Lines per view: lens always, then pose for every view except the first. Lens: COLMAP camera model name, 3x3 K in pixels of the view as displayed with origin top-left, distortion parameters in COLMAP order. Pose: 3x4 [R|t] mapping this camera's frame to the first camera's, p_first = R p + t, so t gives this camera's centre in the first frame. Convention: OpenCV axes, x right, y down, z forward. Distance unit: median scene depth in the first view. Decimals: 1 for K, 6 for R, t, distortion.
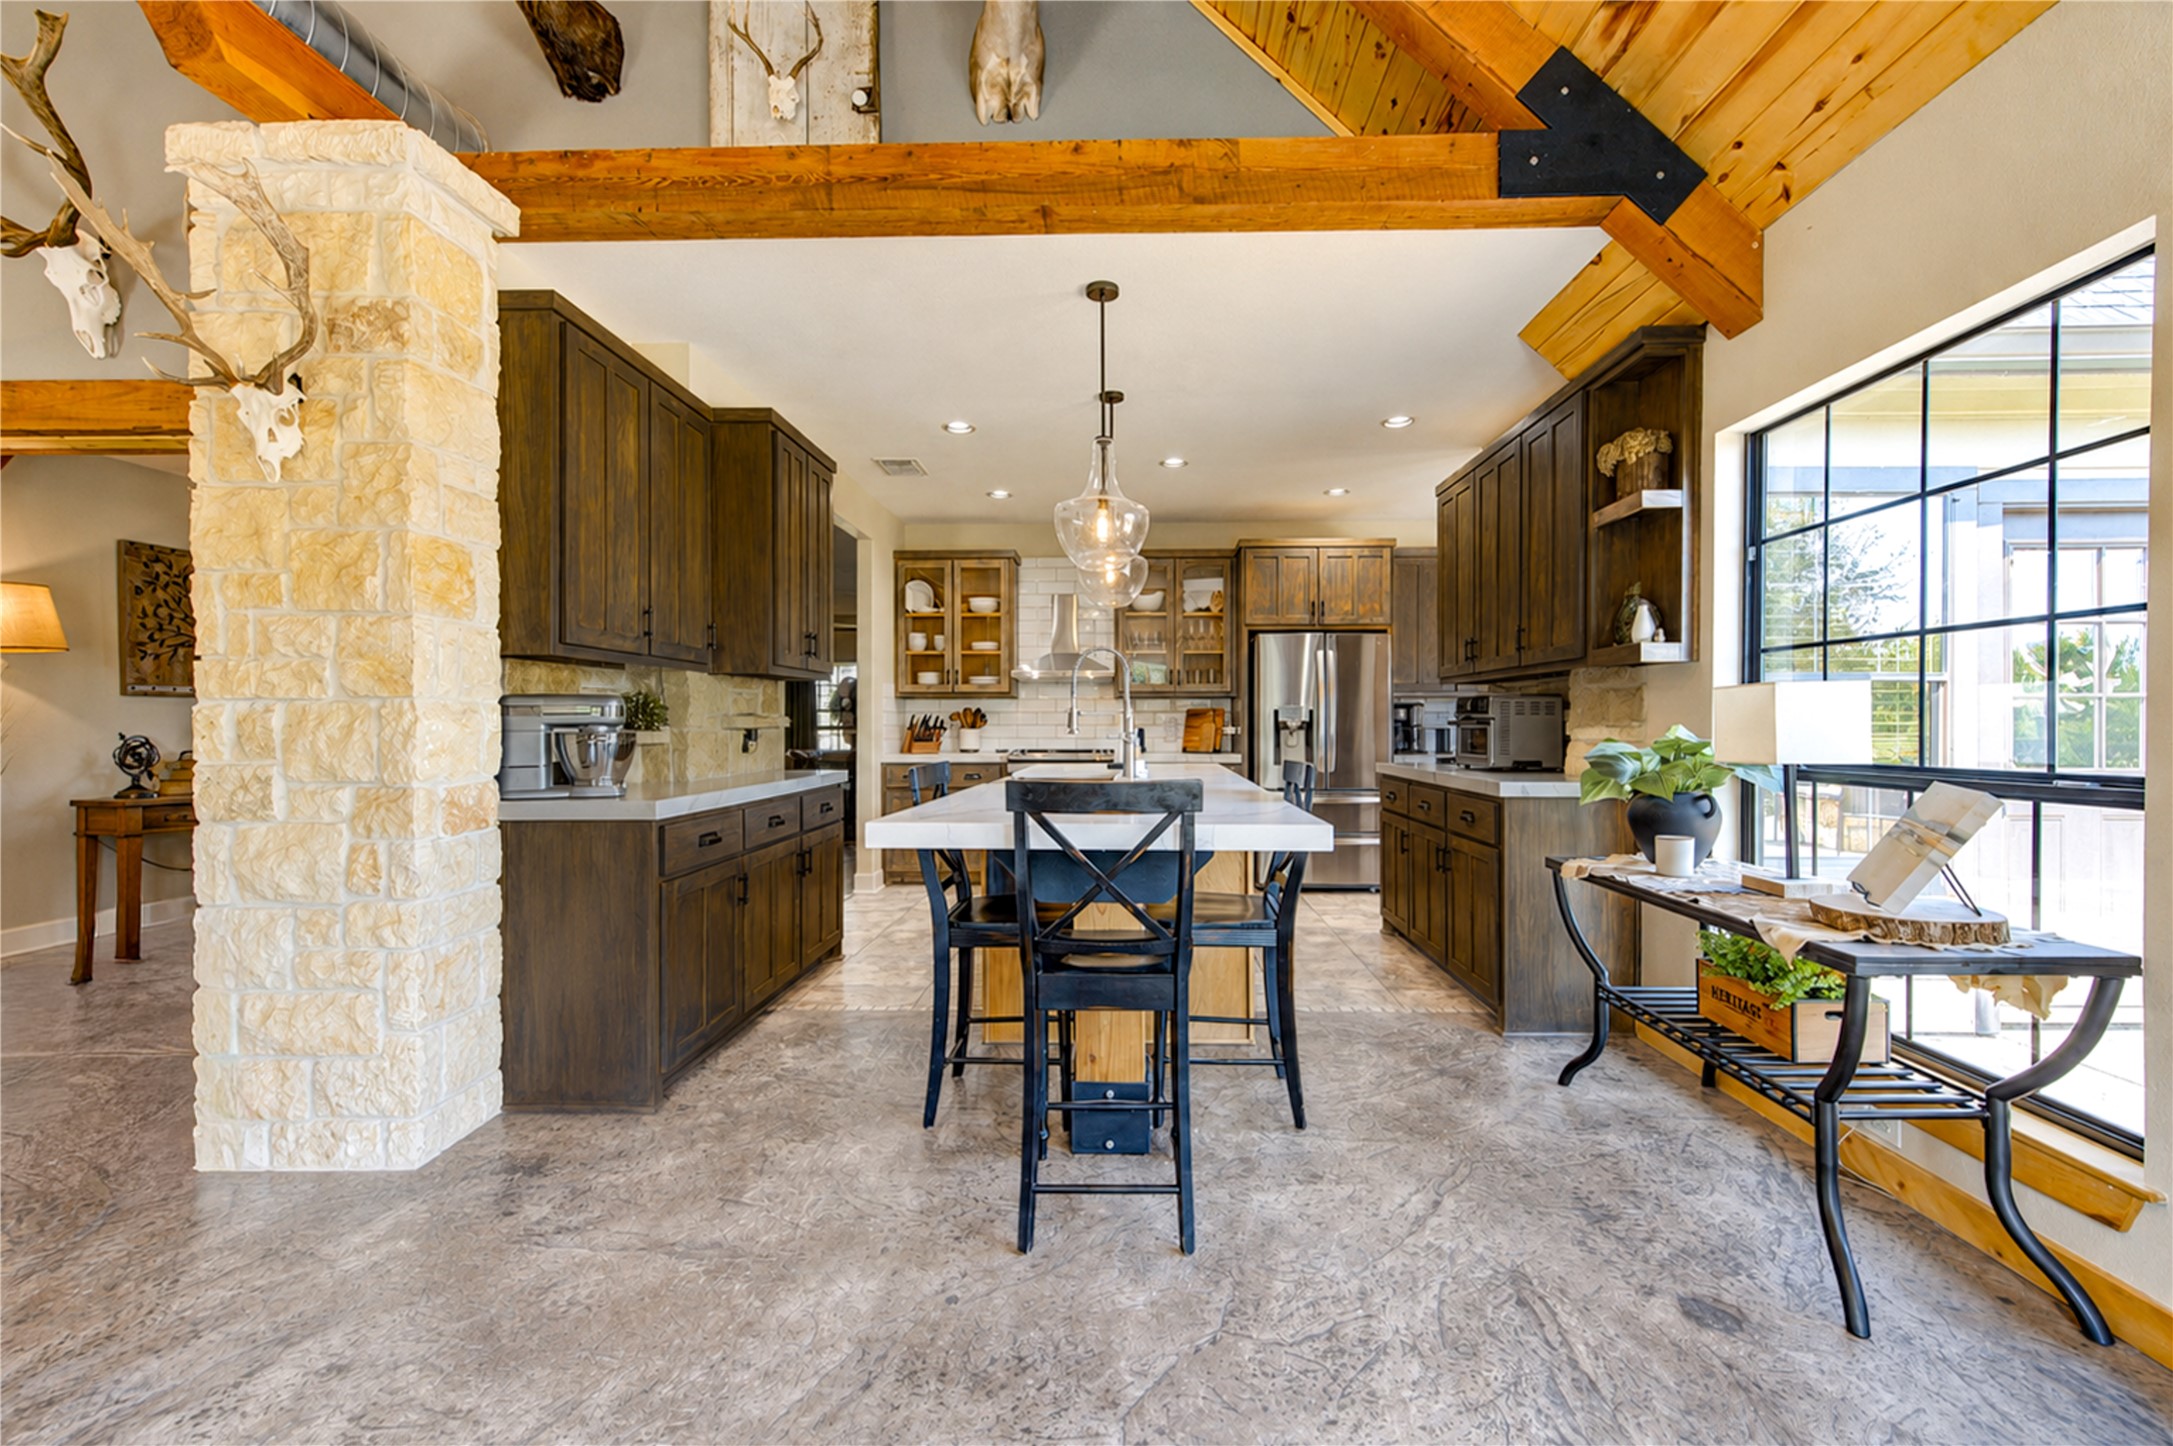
lens RADIAL K [[846.0, 0, 1120.7], [0, 846.0, 728.9], [0, 0, 1]] dist [0.008947, 0.000704]
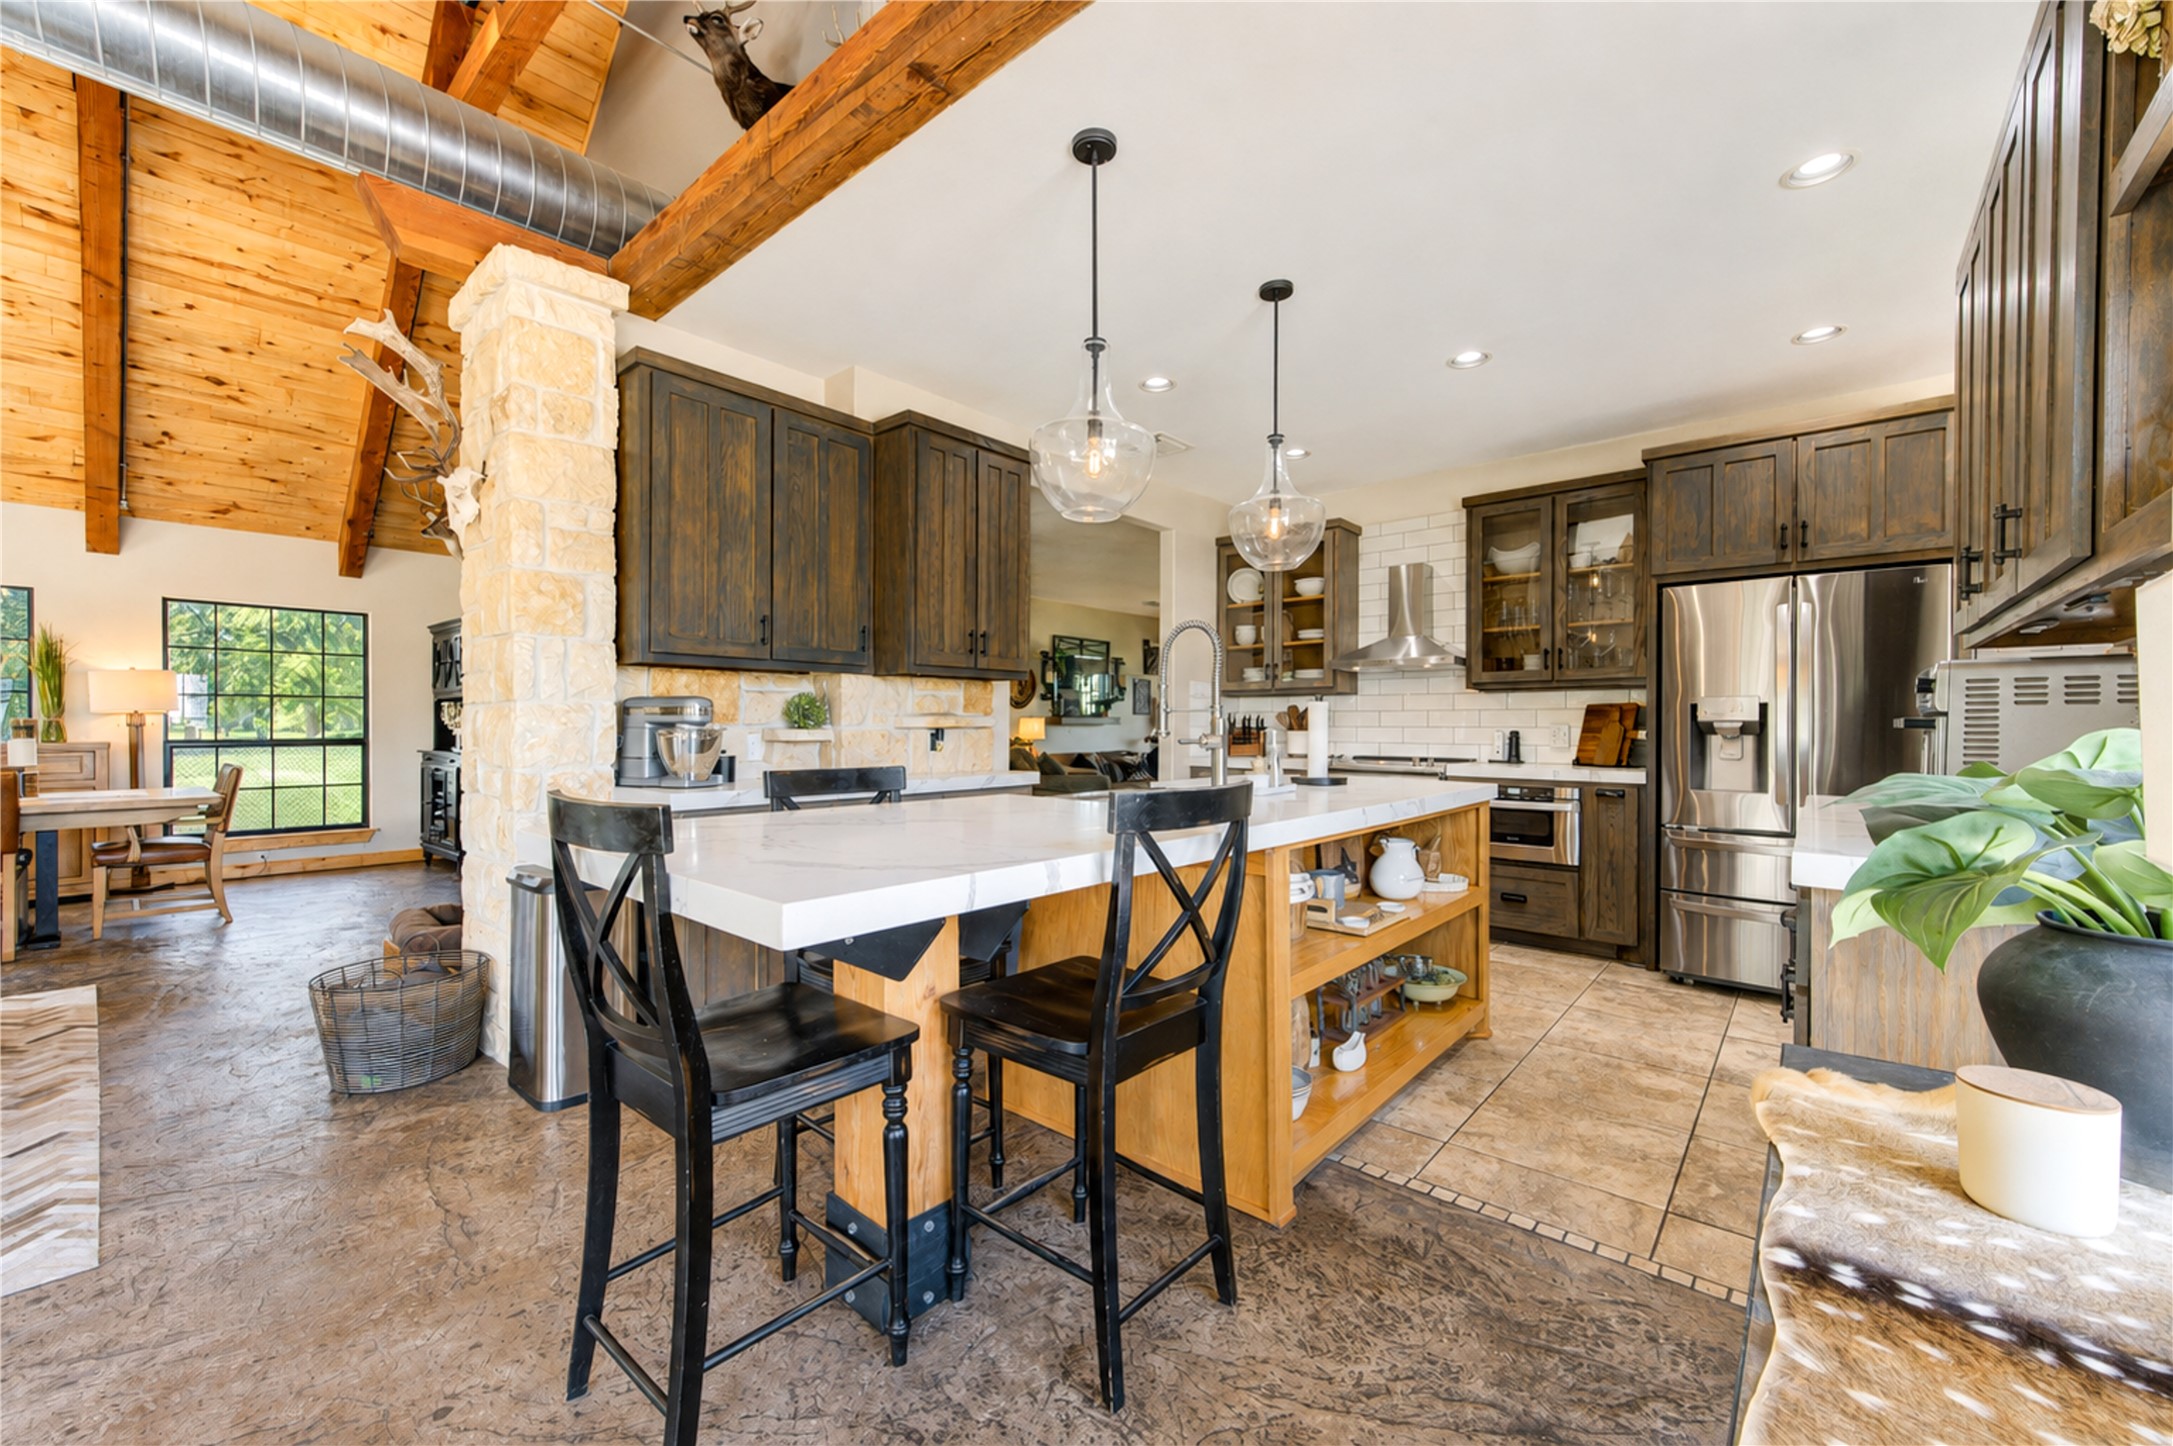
lens RADIAL K [[846.0, 0, 1098.6], [0, 846.0, 729.3], [0, 0, 1]] dist [0.008947, 0.000704]
pose [[0.776670, 0.005097, -0.629887, 0.237268], [-0.007067, 0.999975, -0.000622, 0.000372], [0.629868, 0.004935, 0.776686, 0.215735]]
